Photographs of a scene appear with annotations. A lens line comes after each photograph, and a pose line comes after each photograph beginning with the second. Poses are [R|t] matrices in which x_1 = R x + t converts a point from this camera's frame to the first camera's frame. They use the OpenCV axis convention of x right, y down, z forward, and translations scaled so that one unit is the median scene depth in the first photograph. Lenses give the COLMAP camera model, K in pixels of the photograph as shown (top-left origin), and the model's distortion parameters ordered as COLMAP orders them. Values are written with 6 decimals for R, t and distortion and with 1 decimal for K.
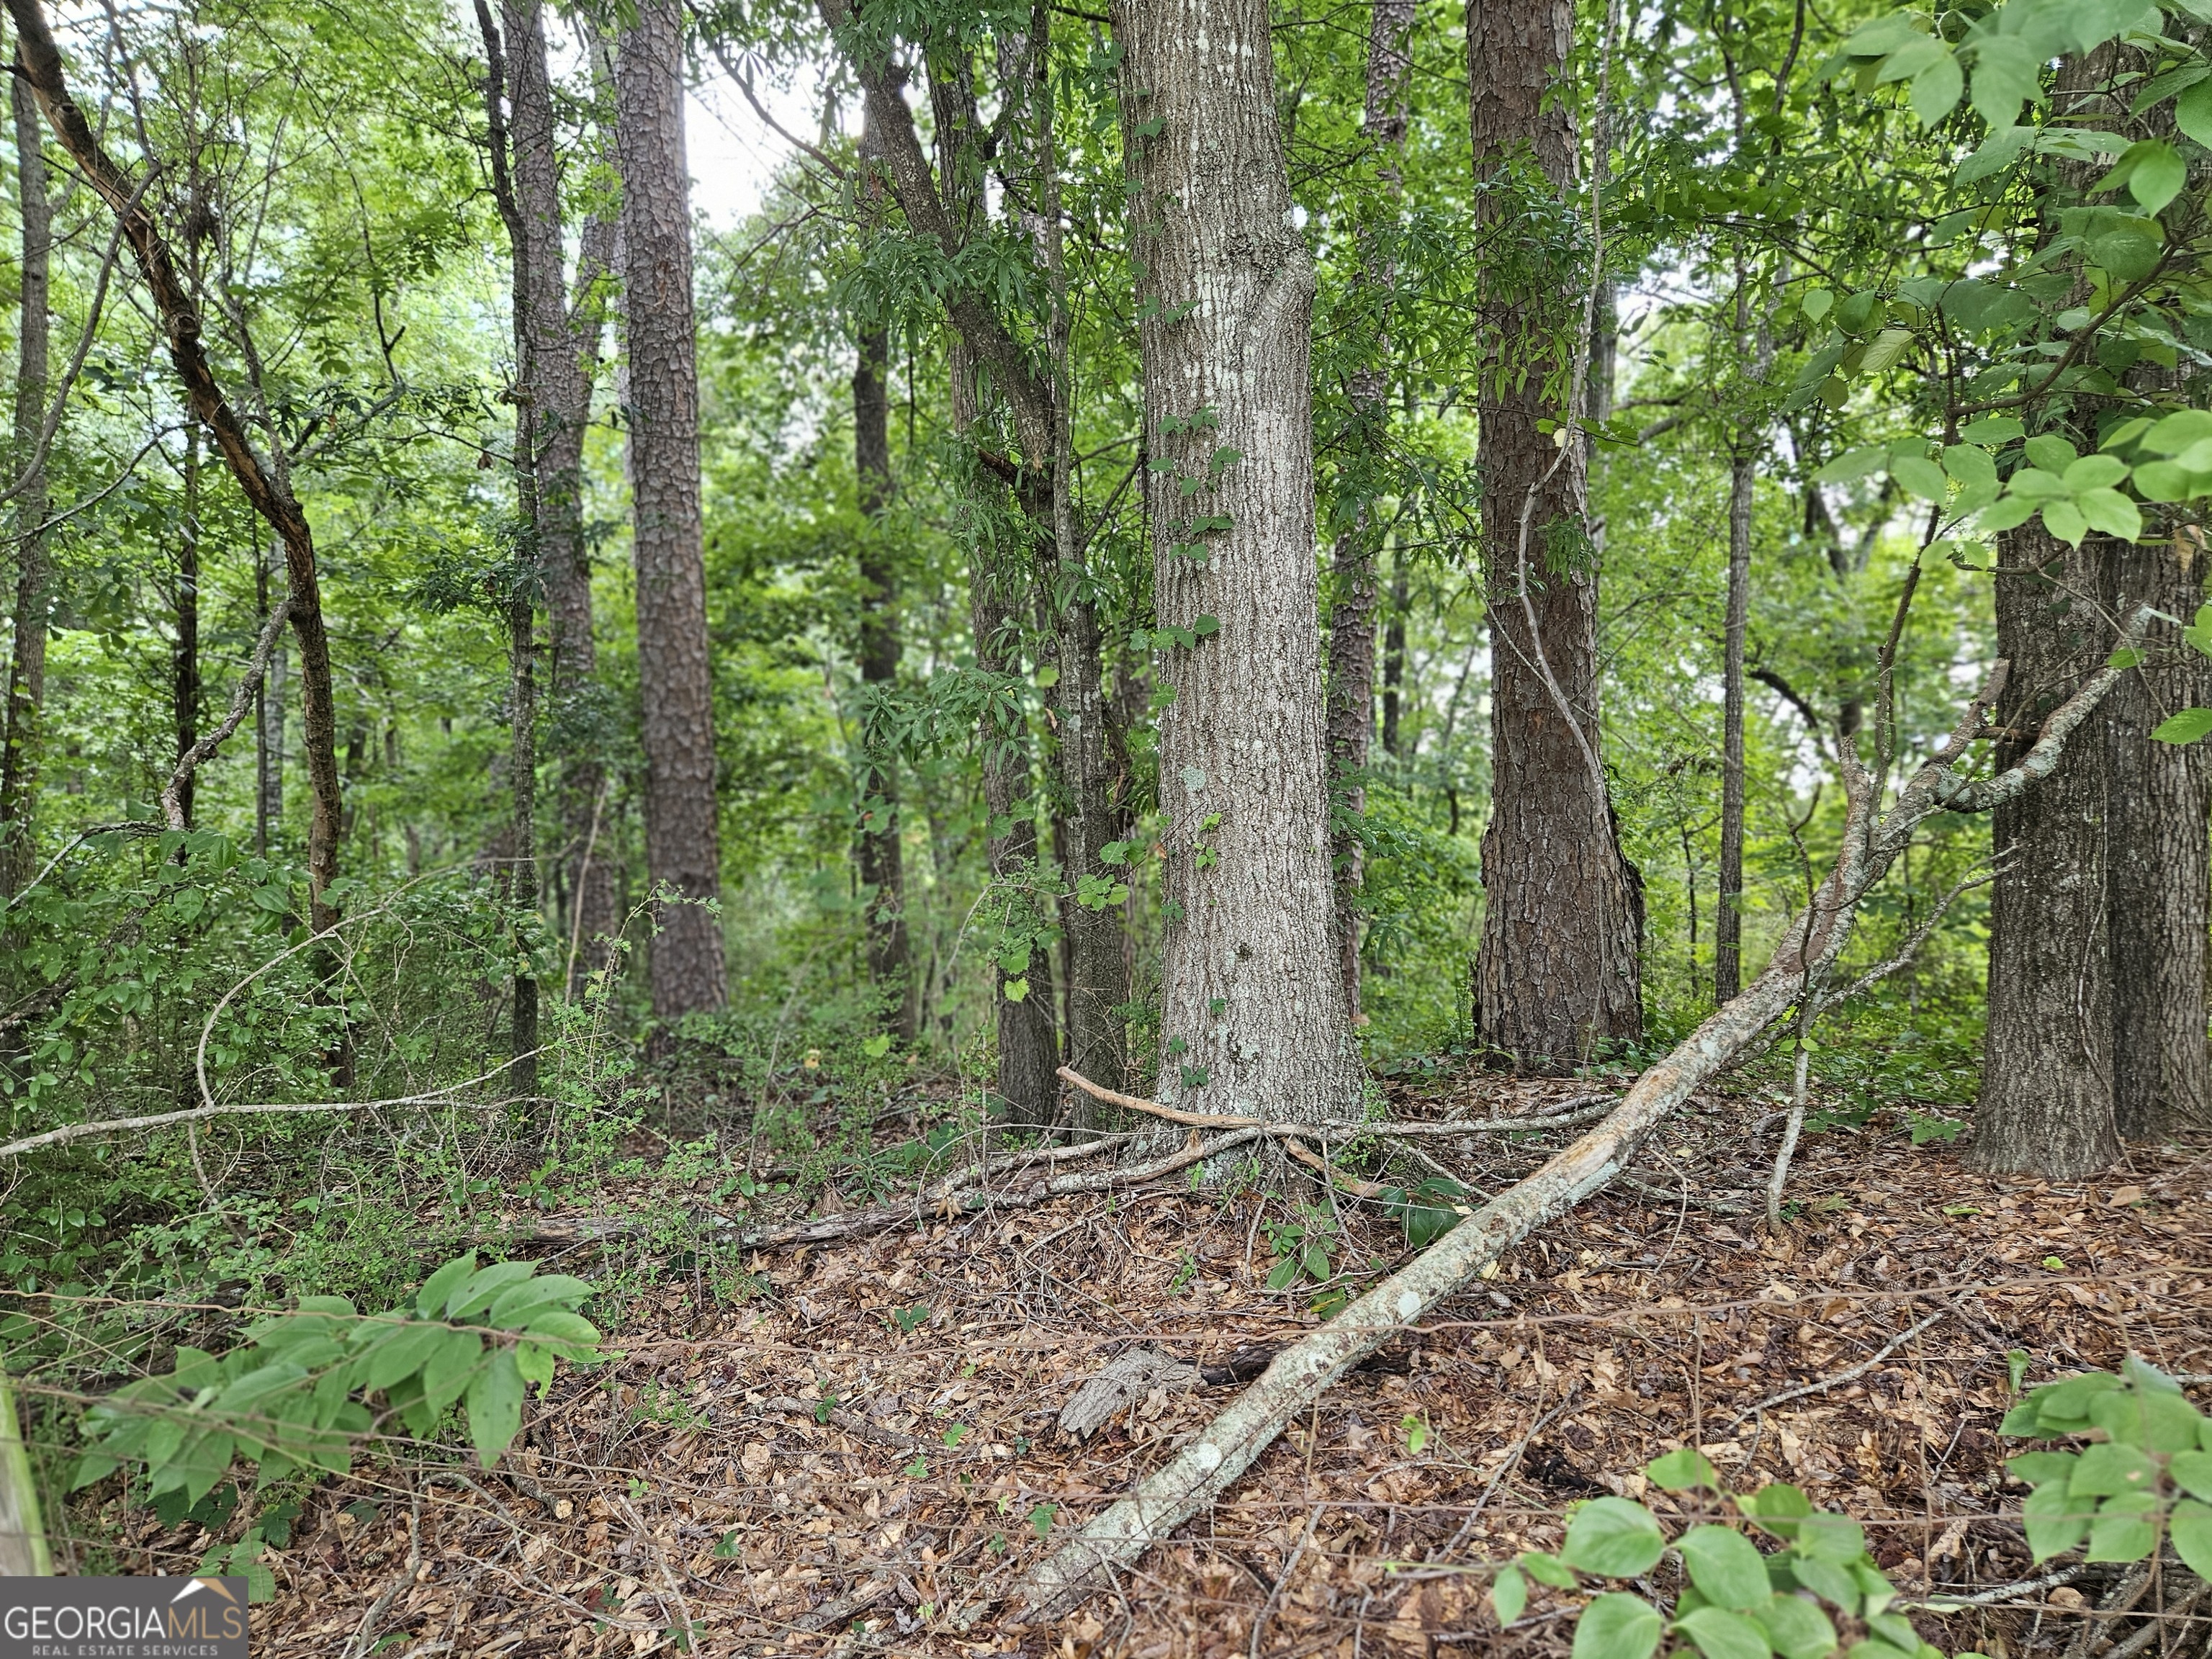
lens RADIAL K [[1477.6, 0, 1098.6], [0, 1477.6, 829.0], [0, 0, 1]] dist [0.077268, -0.065894]
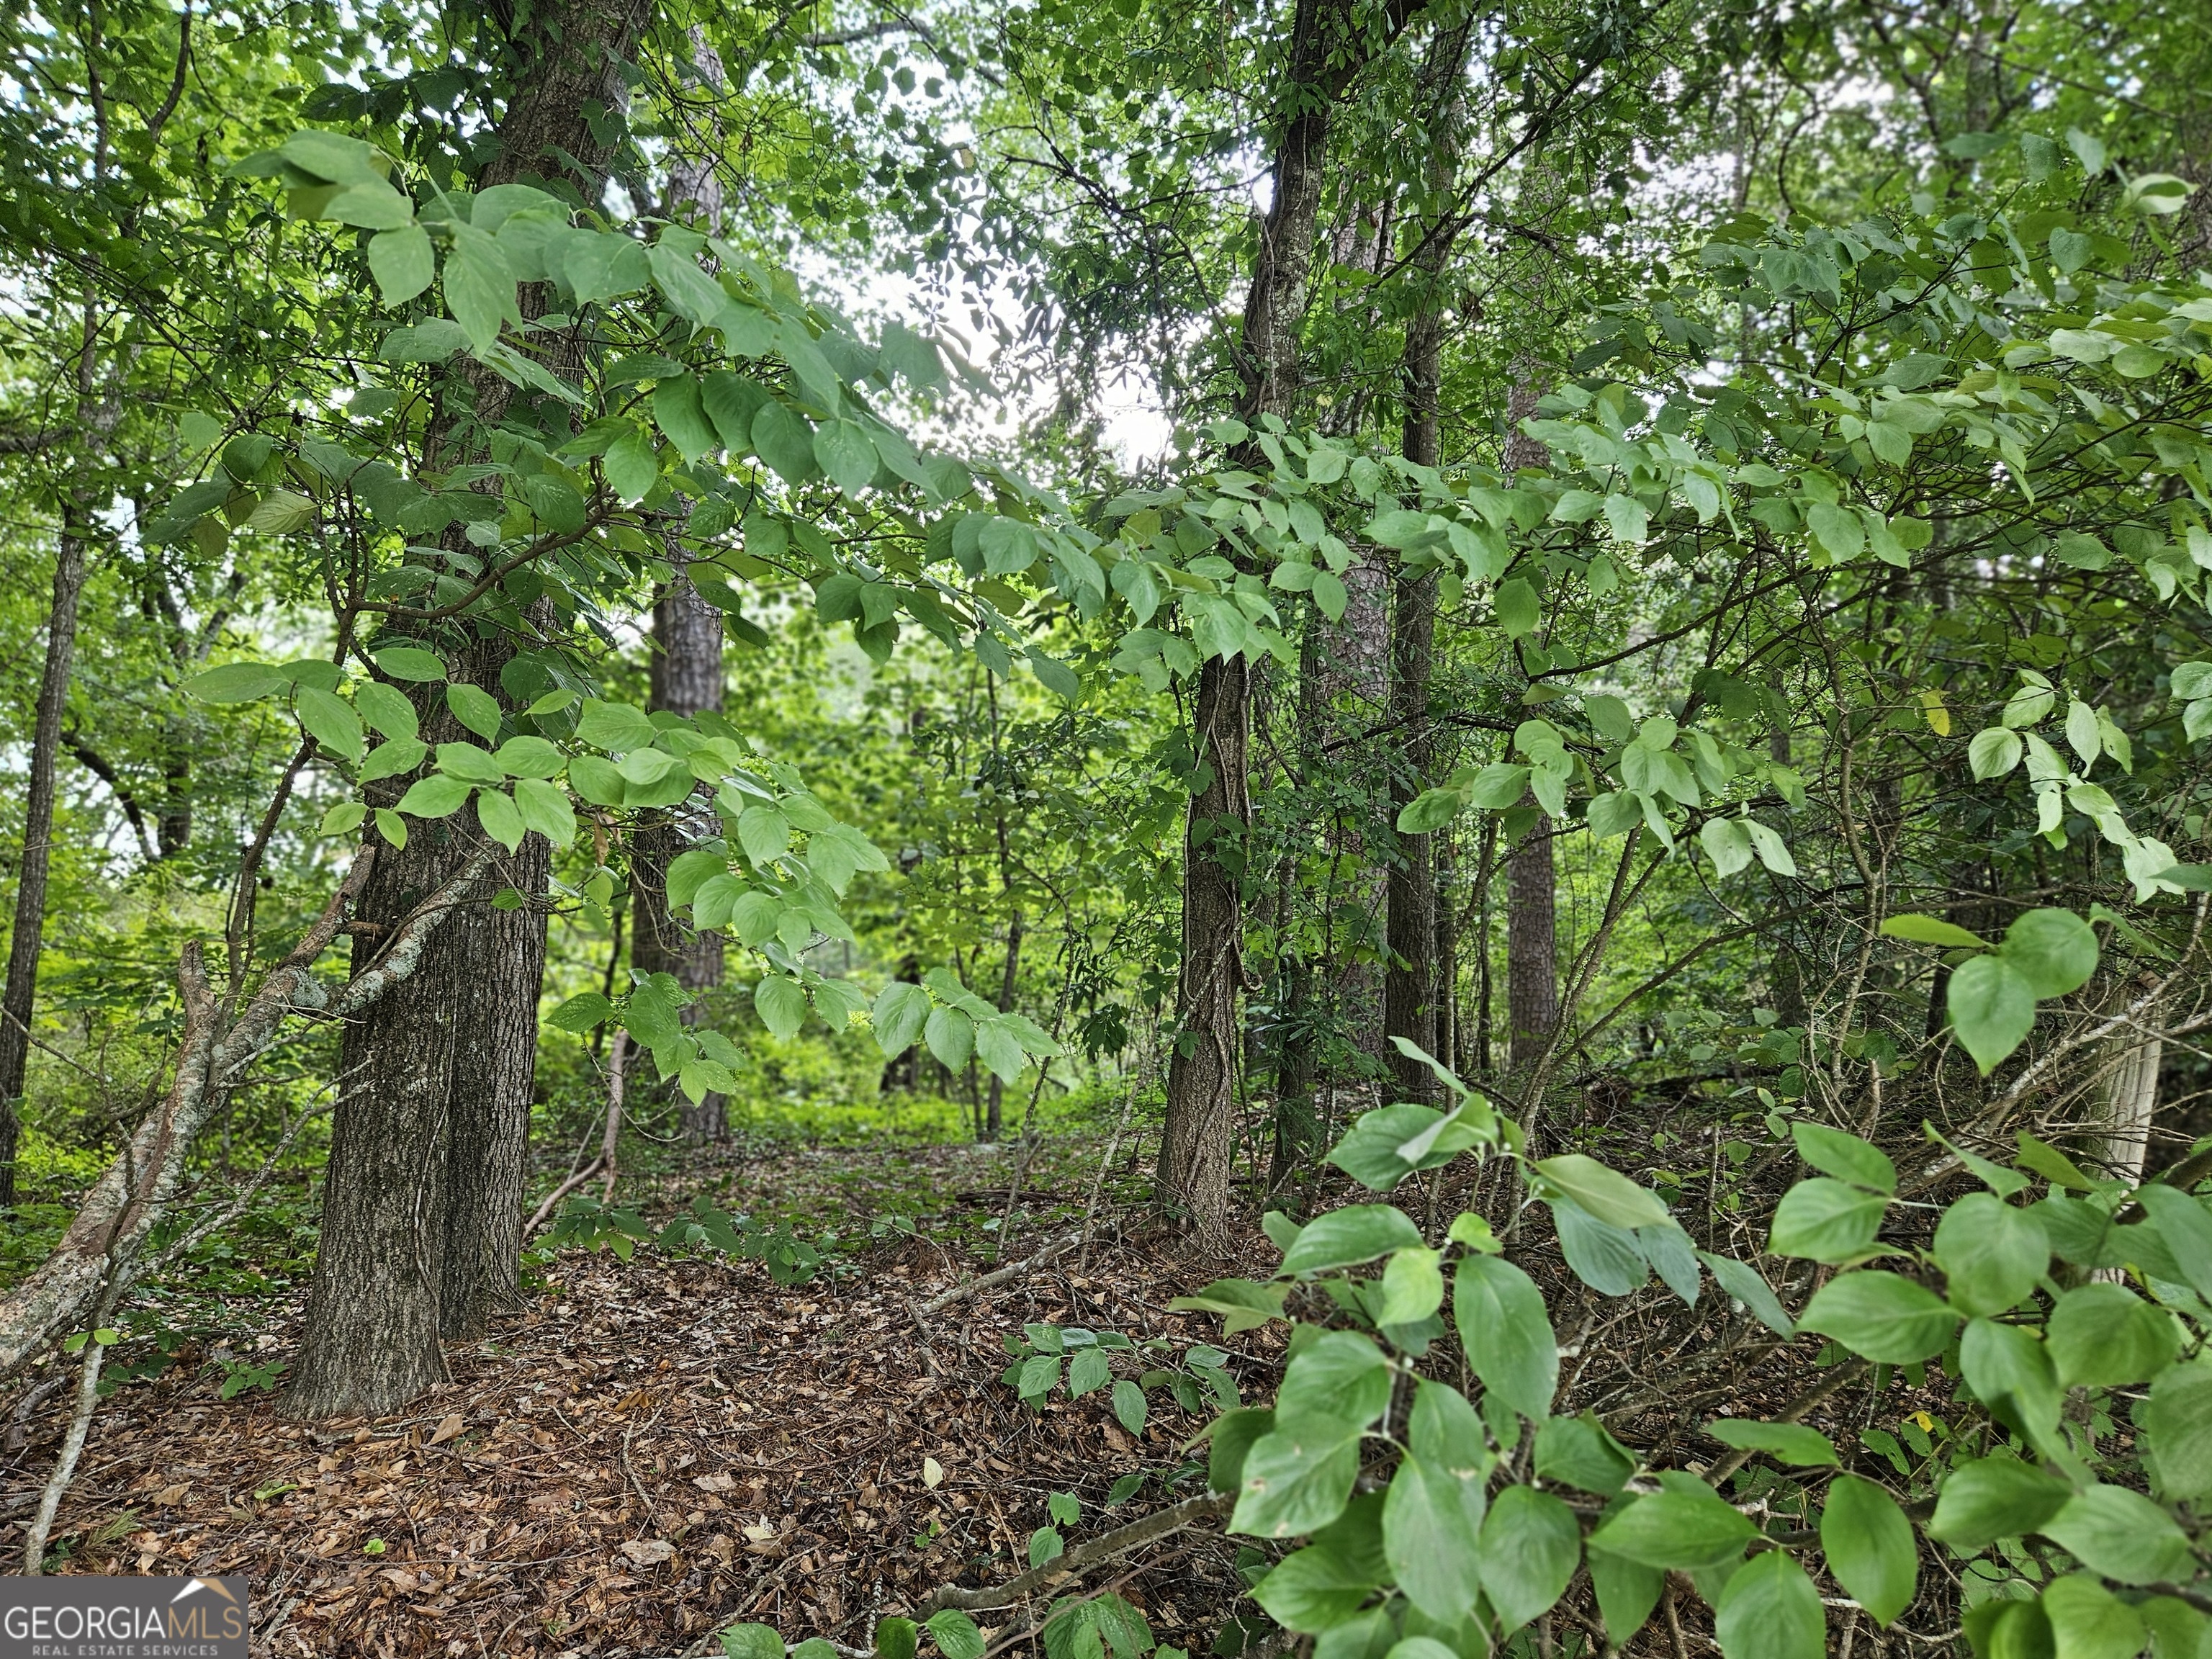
lens RADIAL K [[1477.6, 0, 1100.7], [0, 1477.6, 831.3], [0, 0, 1]] dist [0.077268, -0.065894]
pose [[0.523664, 0.086018, 0.847571, 0.051571], [-0.034946, 0.996221, -0.079513, -0.067189], [-0.851208, 0.012019, 0.524691, 0.132309]]
